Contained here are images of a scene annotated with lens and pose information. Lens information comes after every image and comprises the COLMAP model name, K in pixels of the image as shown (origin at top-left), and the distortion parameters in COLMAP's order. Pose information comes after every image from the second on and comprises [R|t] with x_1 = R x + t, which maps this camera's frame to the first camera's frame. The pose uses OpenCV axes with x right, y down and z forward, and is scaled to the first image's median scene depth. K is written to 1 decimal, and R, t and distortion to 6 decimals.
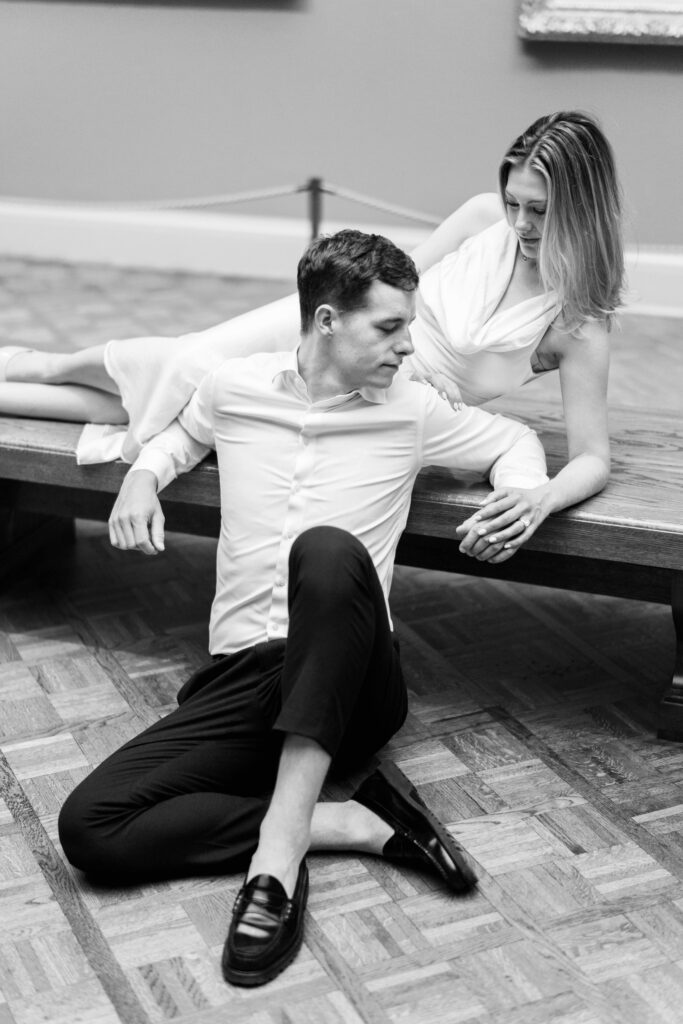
lens RADIAL K [[1657.6, 0, 337.7], [0, 1657.6, 516.6], [0, 0, 1]] dist [-0.009122, 0.000000]
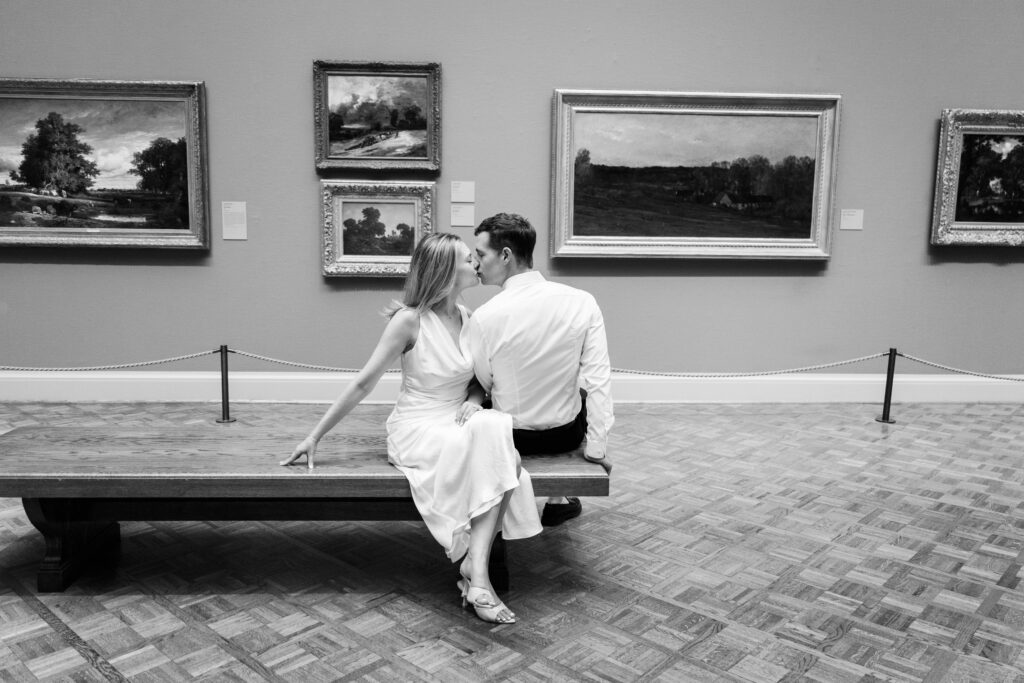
lens RADIAL K [[795.3, 0, 504.6], [0, 795.3, 340.7], [0, 0, 1]] dist [-0.007920, 0.006864]
pose [[0.921437, -0.041644, 0.386289, -0.120216], [0.130816, 0.969441, -0.207534, 0.043395], [-0.365842, 0.241762, 0.898727, 0.083216]]
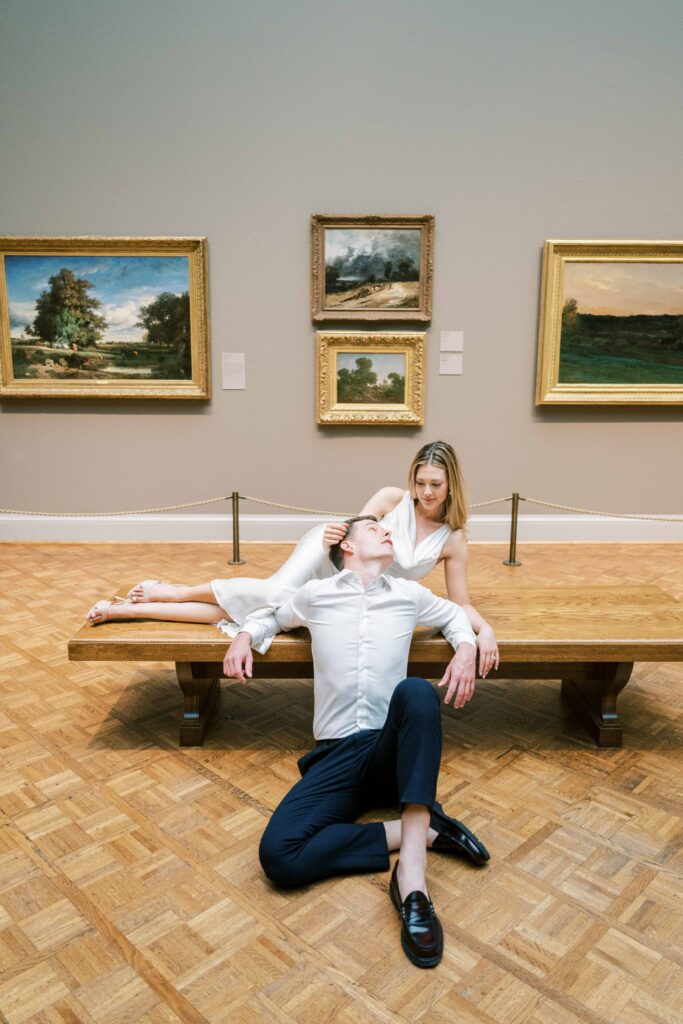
lens RADIAL K [[740.5, 0, 345.9], [0, 740.5, 510.7], [0, 0, 1]] dist [-0.009413, 0.001904]
pose [[0.934767, -0.066122, 0.349053, -0.356497], [0.125948, 0.980389, -0.151574, -0.046251], [-0.332185, 0.185649, 0.924763, 0.202366]]
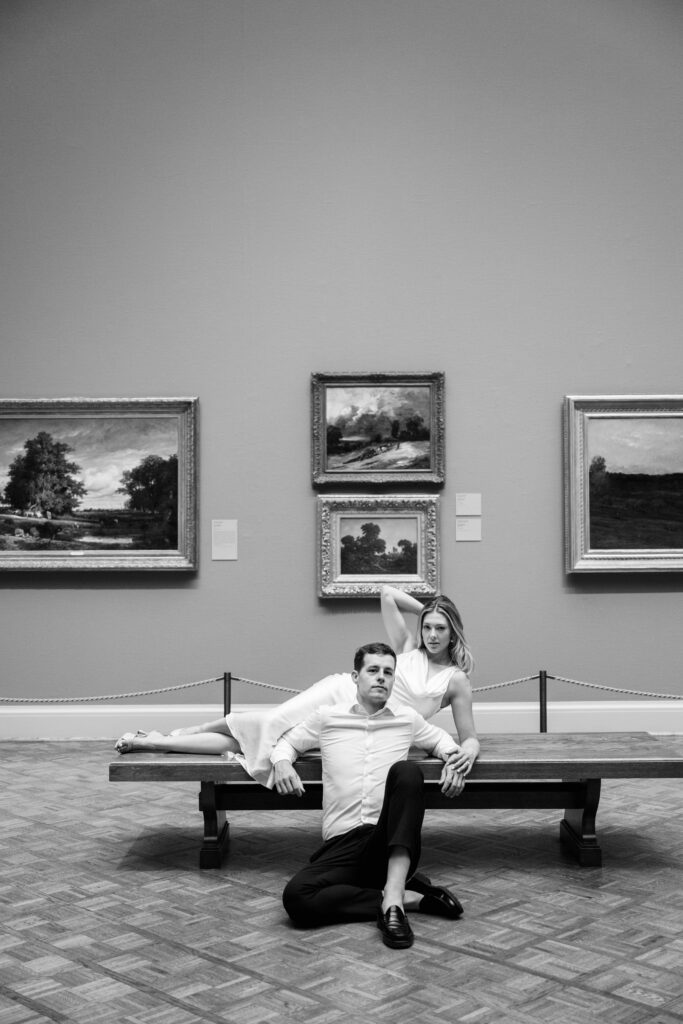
lens RADIAL K [[1194.1, 0, 345.5], [0, 1194.1, 516.7], [0, 0, 1]] dist [0.001523, 0.000000]
pose [[0.937977, -0.001845, 0.346691, -0.598483], [0.133159, 0.925204, -0.355340, 0.207402], [-0.320105, 0.379466, 0.868066, -0.418956]]
